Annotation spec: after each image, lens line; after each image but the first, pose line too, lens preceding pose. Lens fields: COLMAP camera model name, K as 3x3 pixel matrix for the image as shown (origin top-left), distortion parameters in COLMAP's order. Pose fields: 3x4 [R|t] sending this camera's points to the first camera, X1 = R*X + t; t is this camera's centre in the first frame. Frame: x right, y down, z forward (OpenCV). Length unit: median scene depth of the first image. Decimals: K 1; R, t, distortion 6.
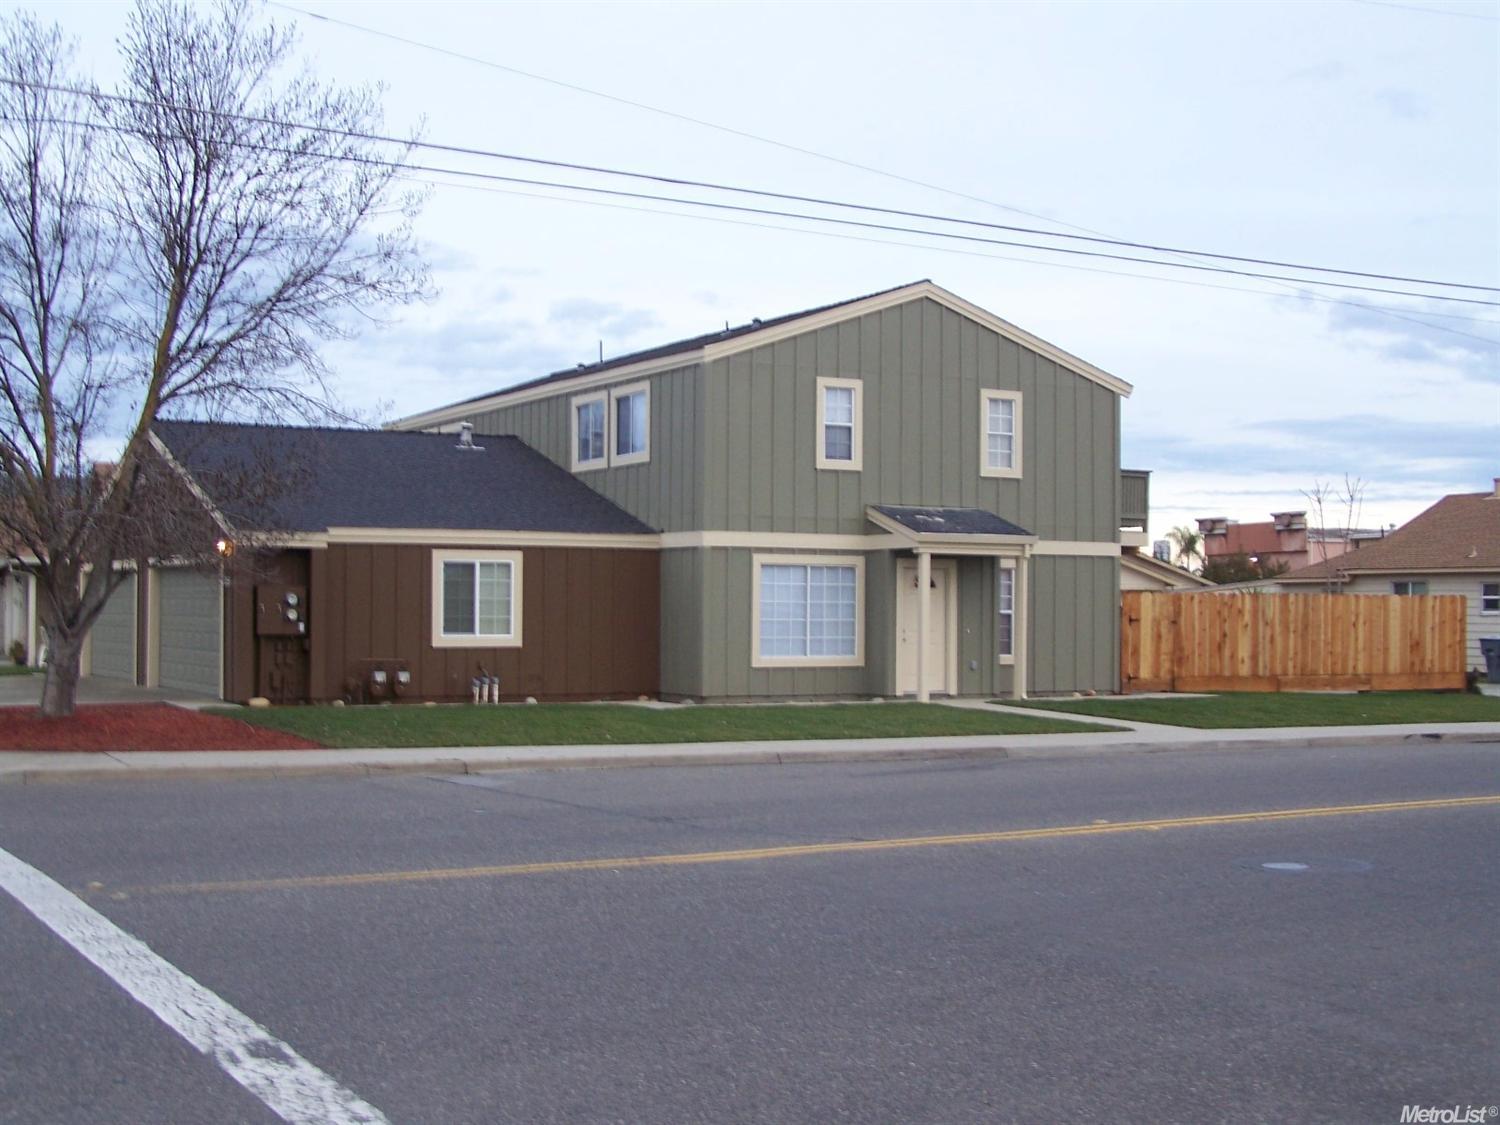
lens RADIAL K [[2007.3, 0, 750.0], [0, 2007.3, 562.5], [0, 0, 1]] dist [-0.079522, -0.007781]
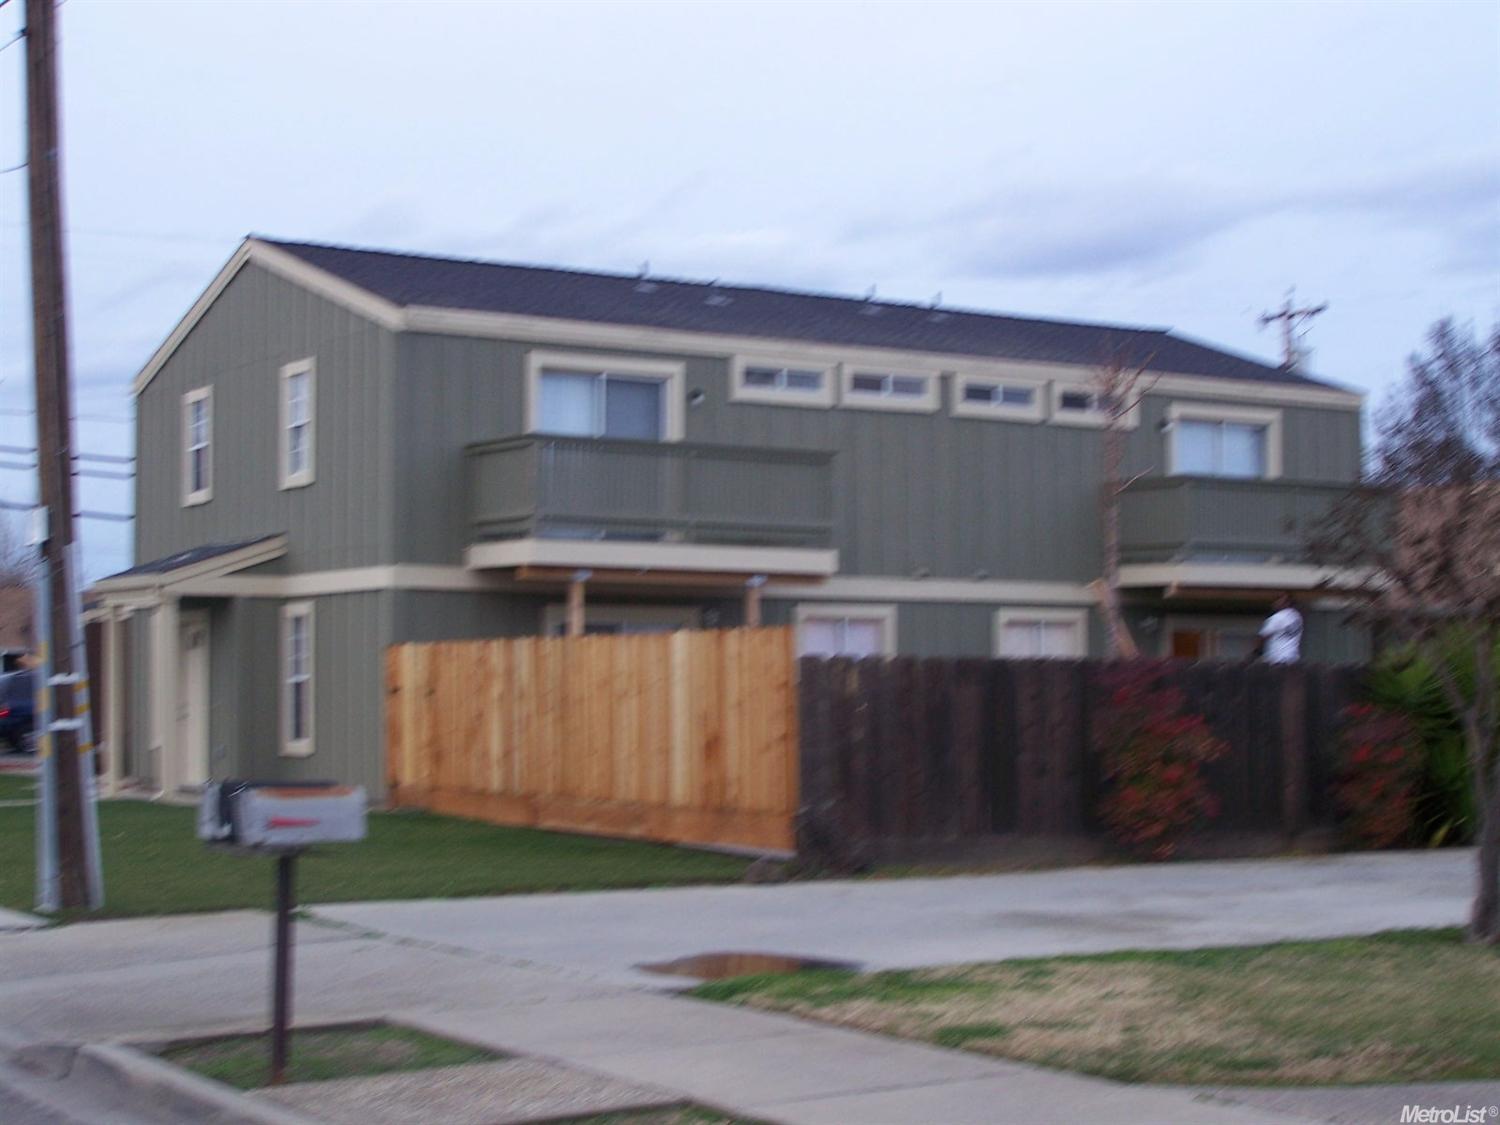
lens RADIAL K [[2493.0, 0, 750.0], [0, 2493.0, 562.5], [0, 0, 1]] dist [-0.039058, -0.075527]
pose [[0.074330, -0.059997, -0.995427, 0.999133], [0.028581, 0.997907, -0.058012, 0.038462], [0.996824, -0.024138, 0.075889, 1.094483]]
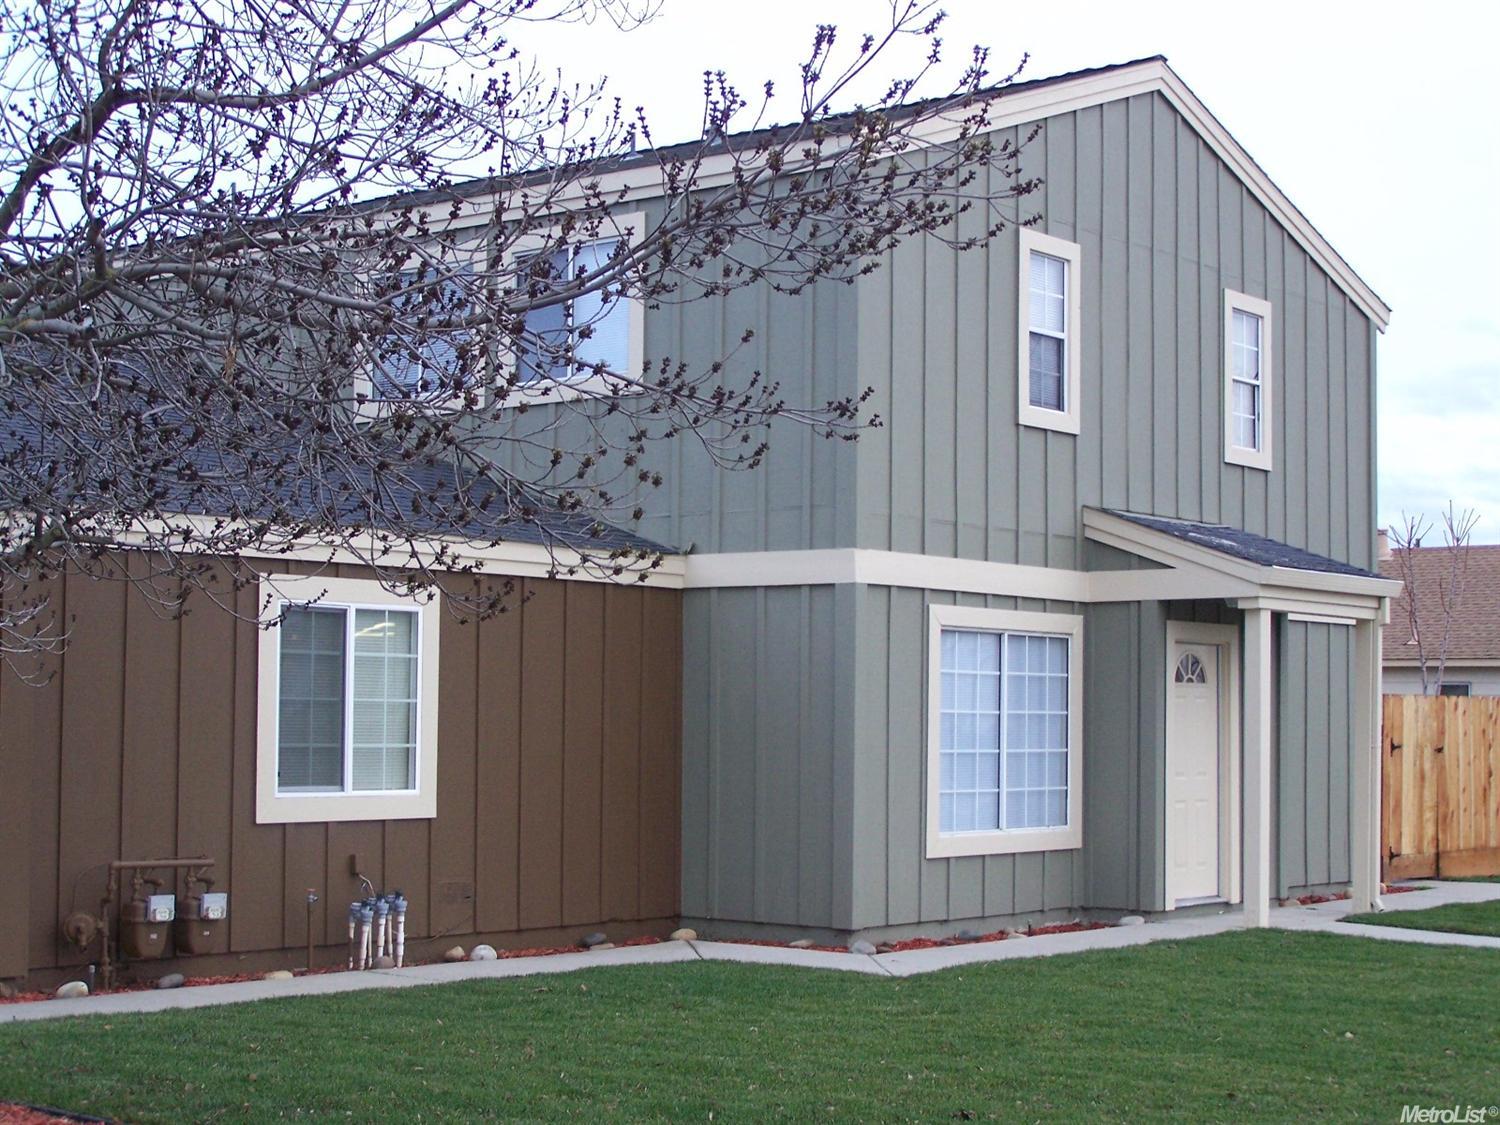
lens RADIAL K [[2493.0, 0, 750.0], [0, 2493.0, 562.5], [0, 0, 1]] dist [-0.039058, -0.075527]
pose [[0.925934, 0.028196, 0.376632, -0.228648], [-0.014780, 0.999151, -0.038464, 0.008039], [-0.377397, 0.030049, 0.925564, 0.467759]]
